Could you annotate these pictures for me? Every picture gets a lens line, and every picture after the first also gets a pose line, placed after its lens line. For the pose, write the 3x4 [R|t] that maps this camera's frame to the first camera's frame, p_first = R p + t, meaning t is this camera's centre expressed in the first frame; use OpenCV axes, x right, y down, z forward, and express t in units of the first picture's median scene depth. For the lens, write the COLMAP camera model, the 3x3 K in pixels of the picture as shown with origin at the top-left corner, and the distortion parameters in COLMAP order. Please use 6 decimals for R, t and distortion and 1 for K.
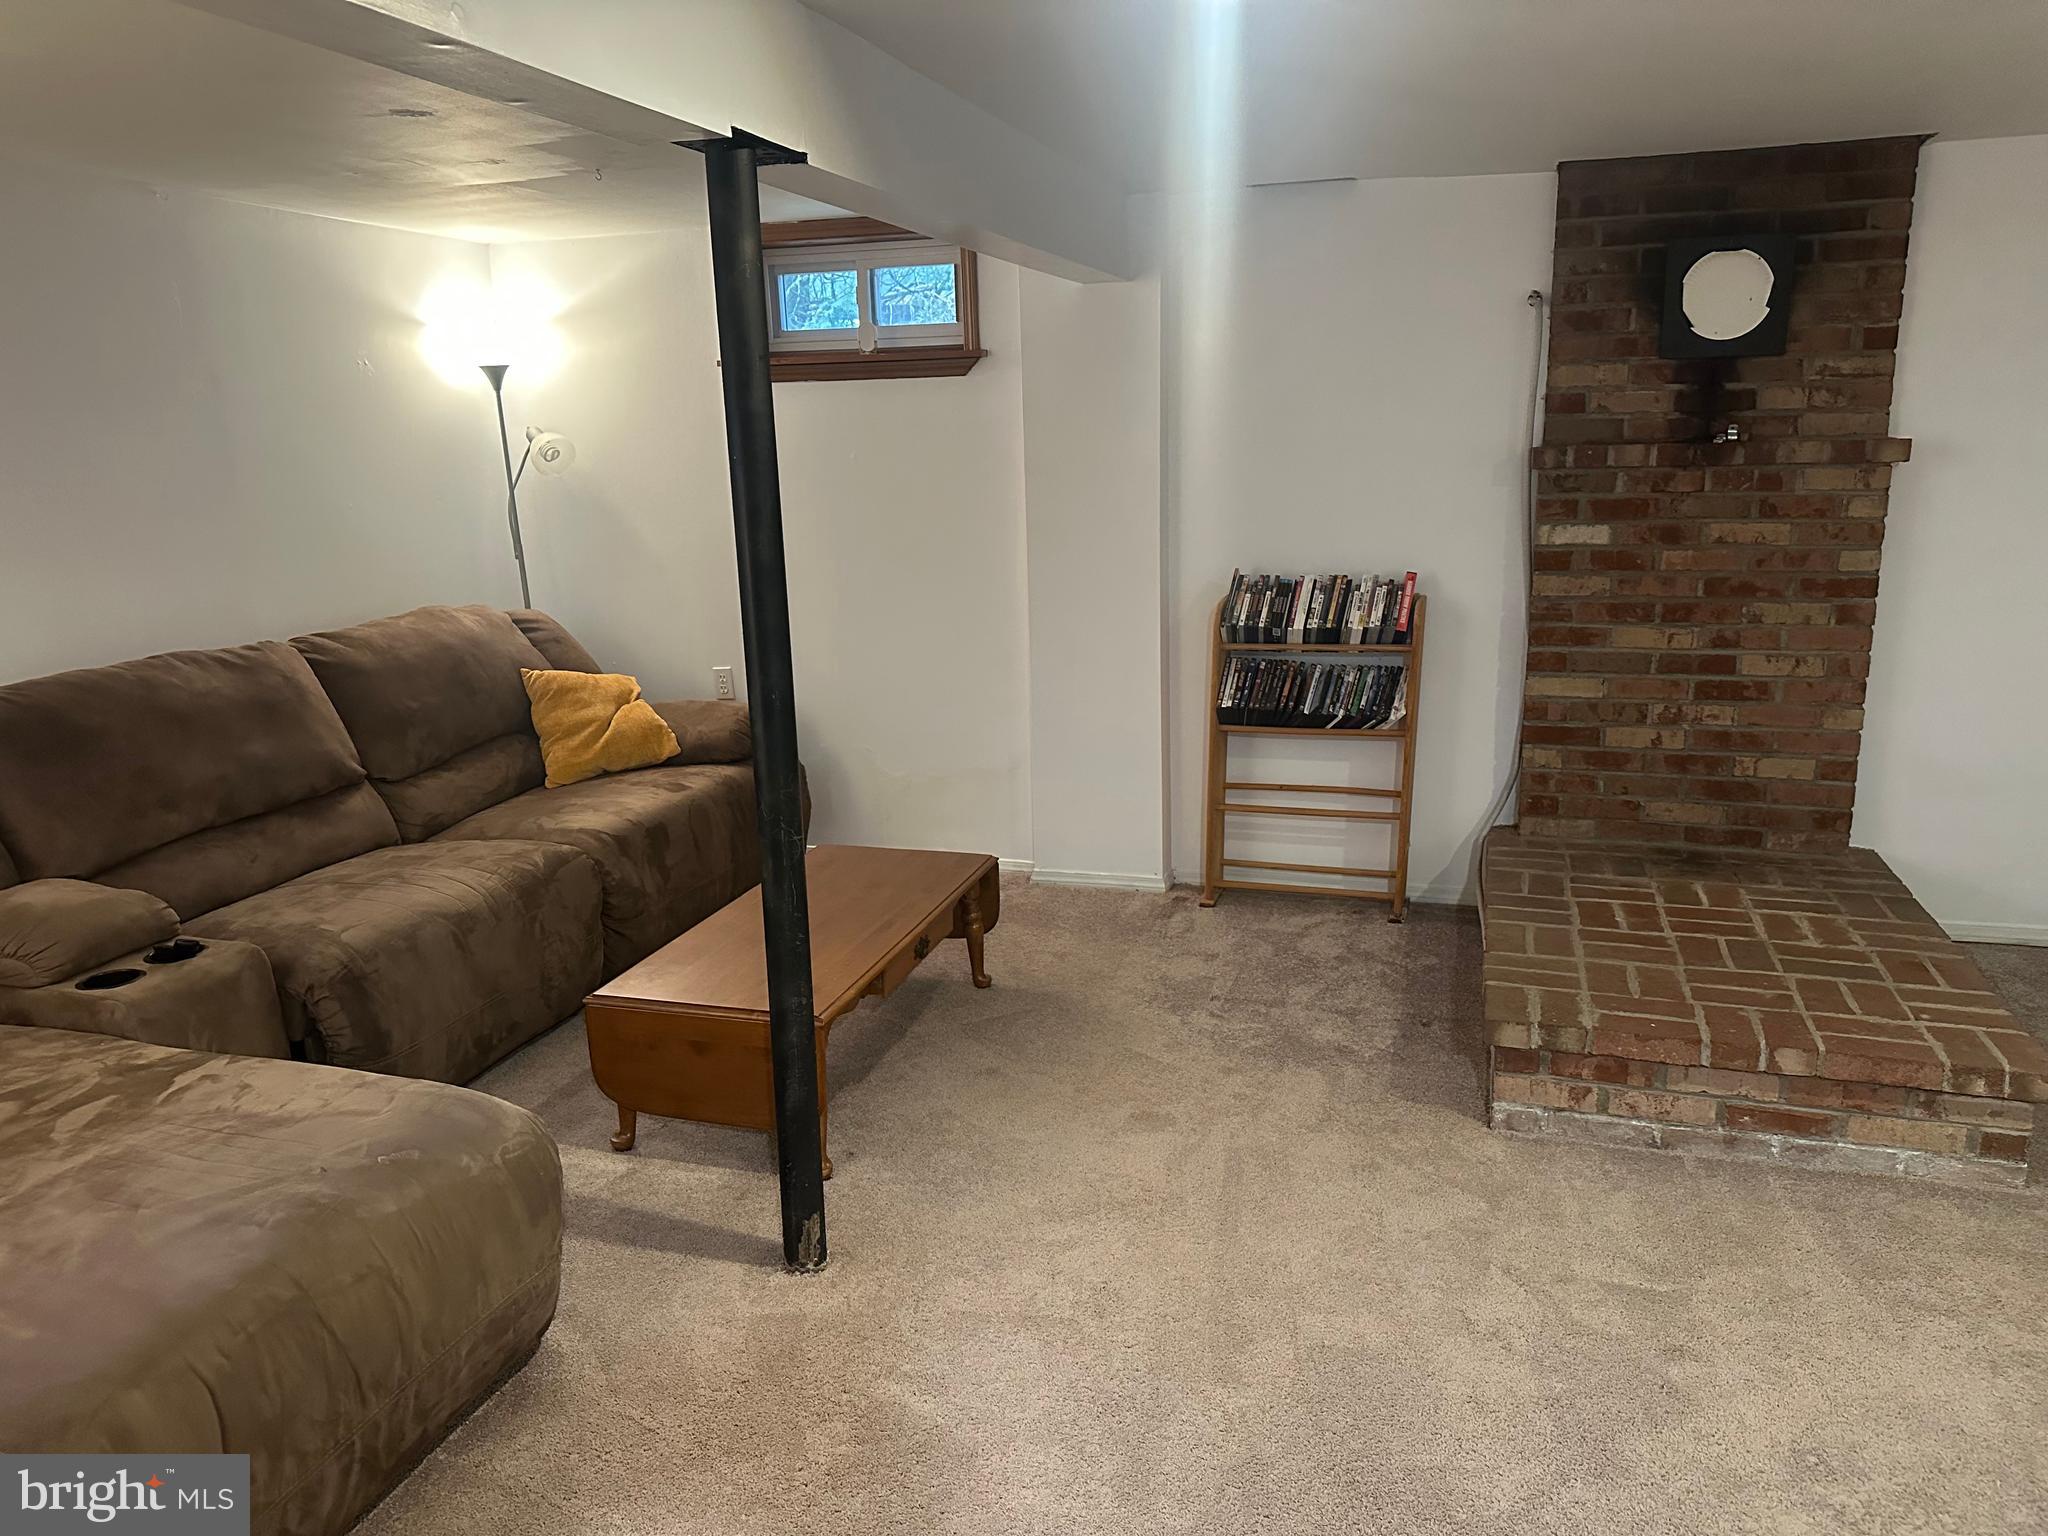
lens RADIAL K [[1399.7, 0, 1024.0], [0, 1399.7, 768.0], [0, 0, 1]] dist [0.088963, -0.125838]
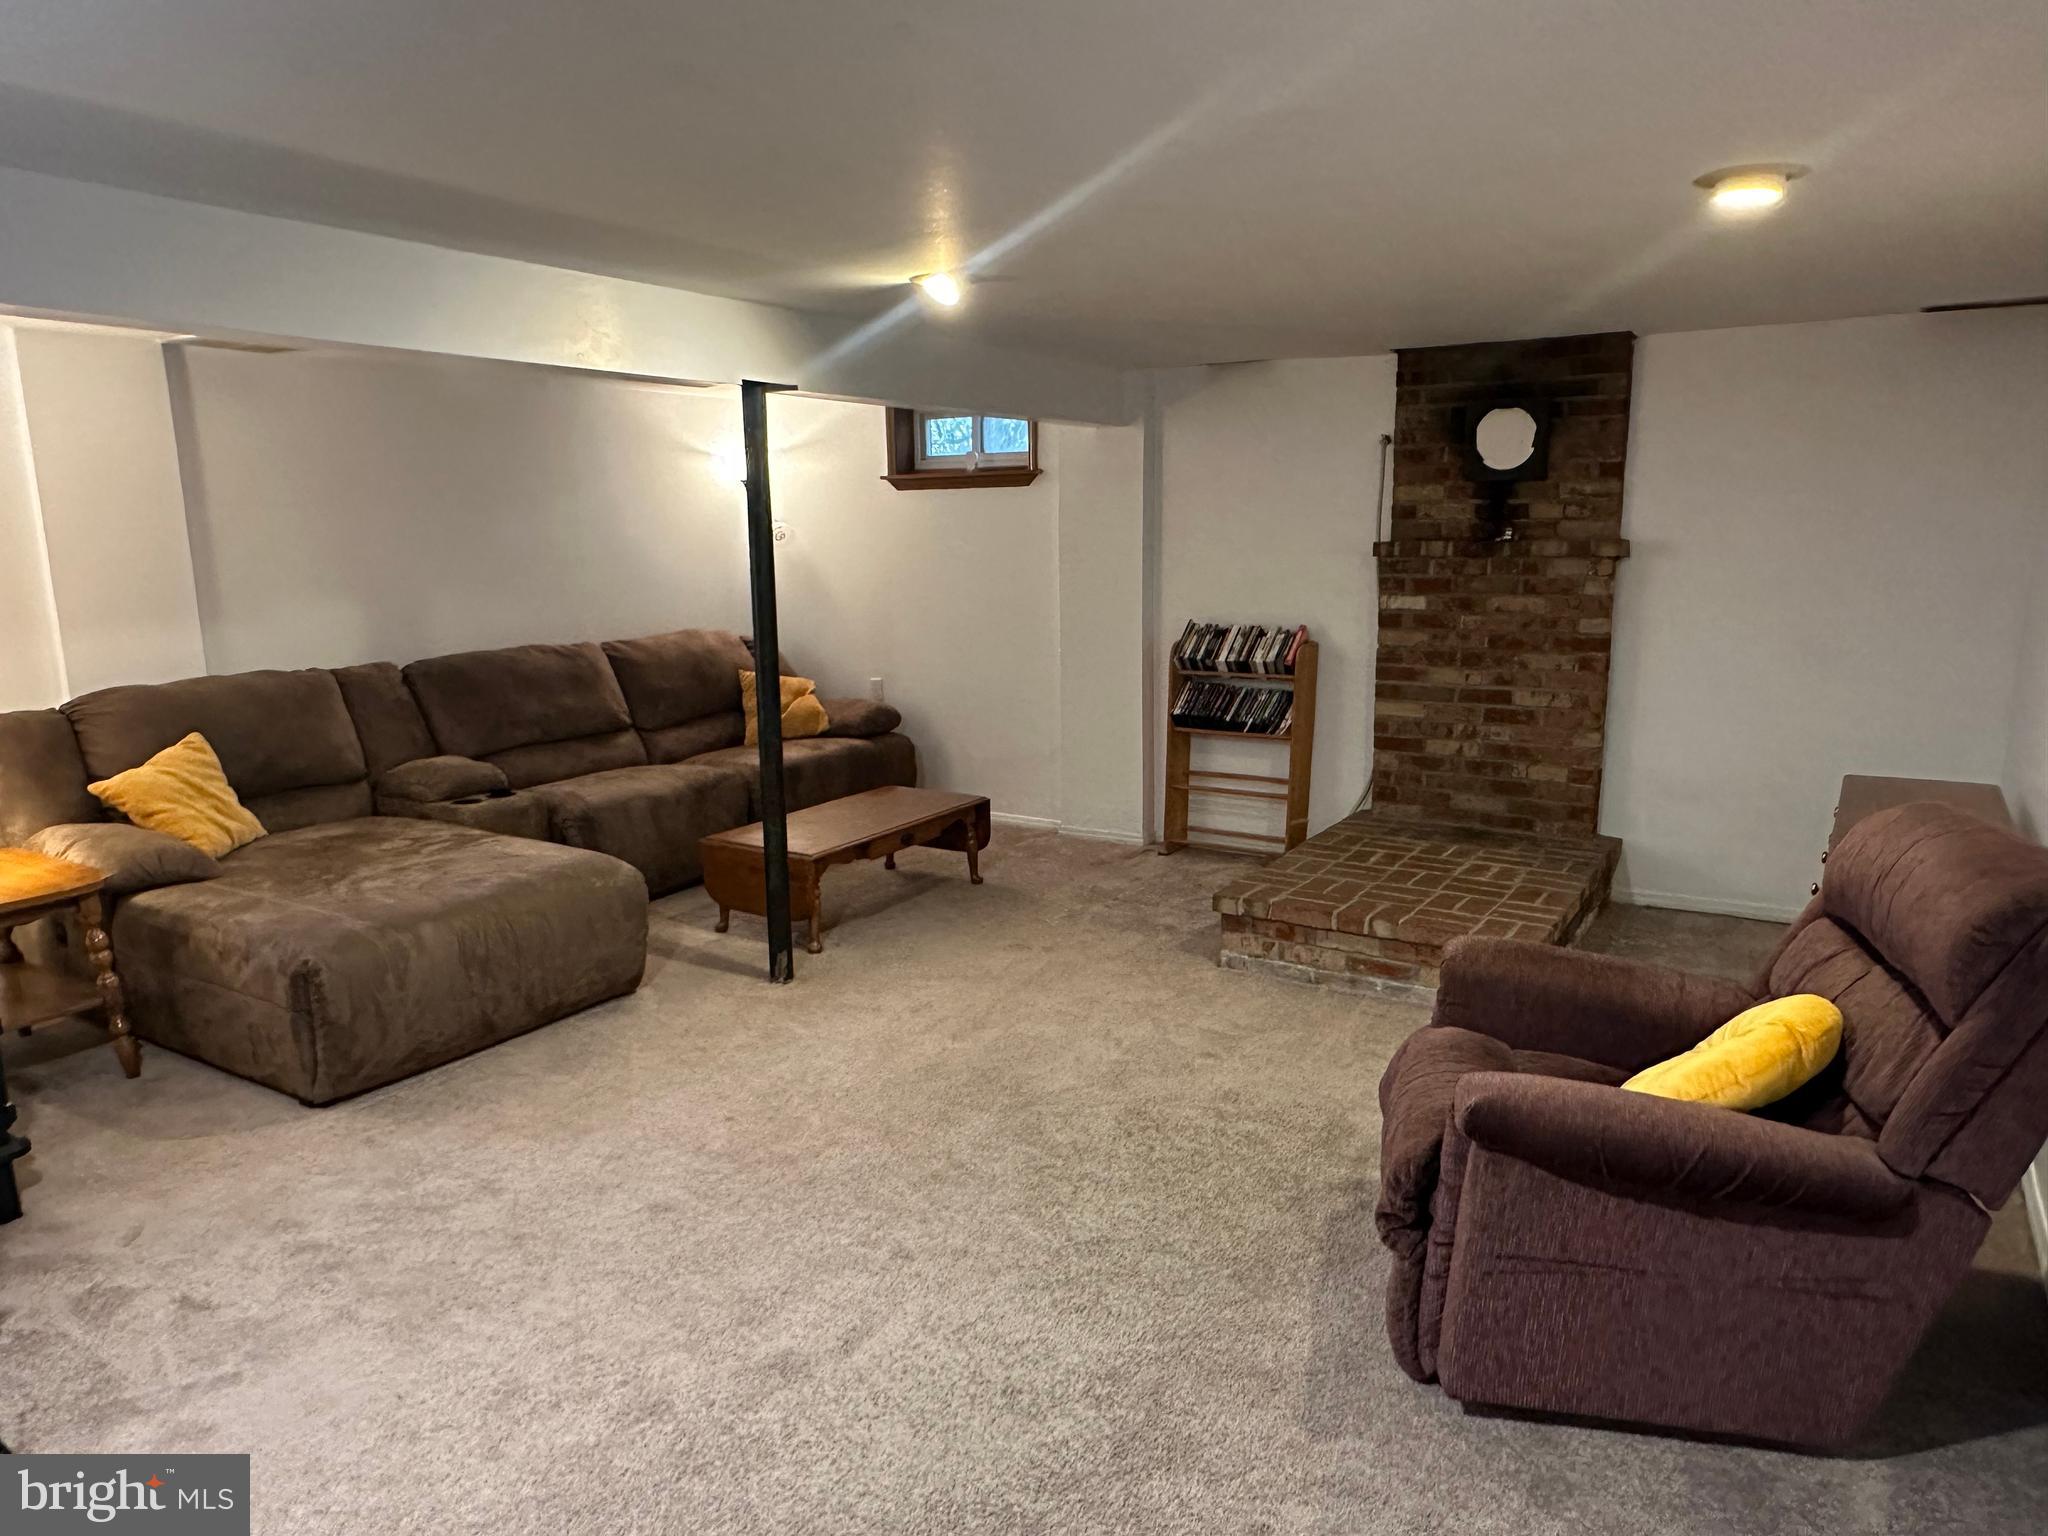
lens RADIAL K [[1316.6, 0, 1024.0], [0, 1316.6, 768.0], [0, 0, 1]] dist [-0.001439, 0.000341]
pose [[0.966864, 0.059202, -0.248331, 0.364783], [-0.070440, 0.996844, -0.036611, 0.079086], [0.245380, 0.052890, 0.967983, -0.378060]]
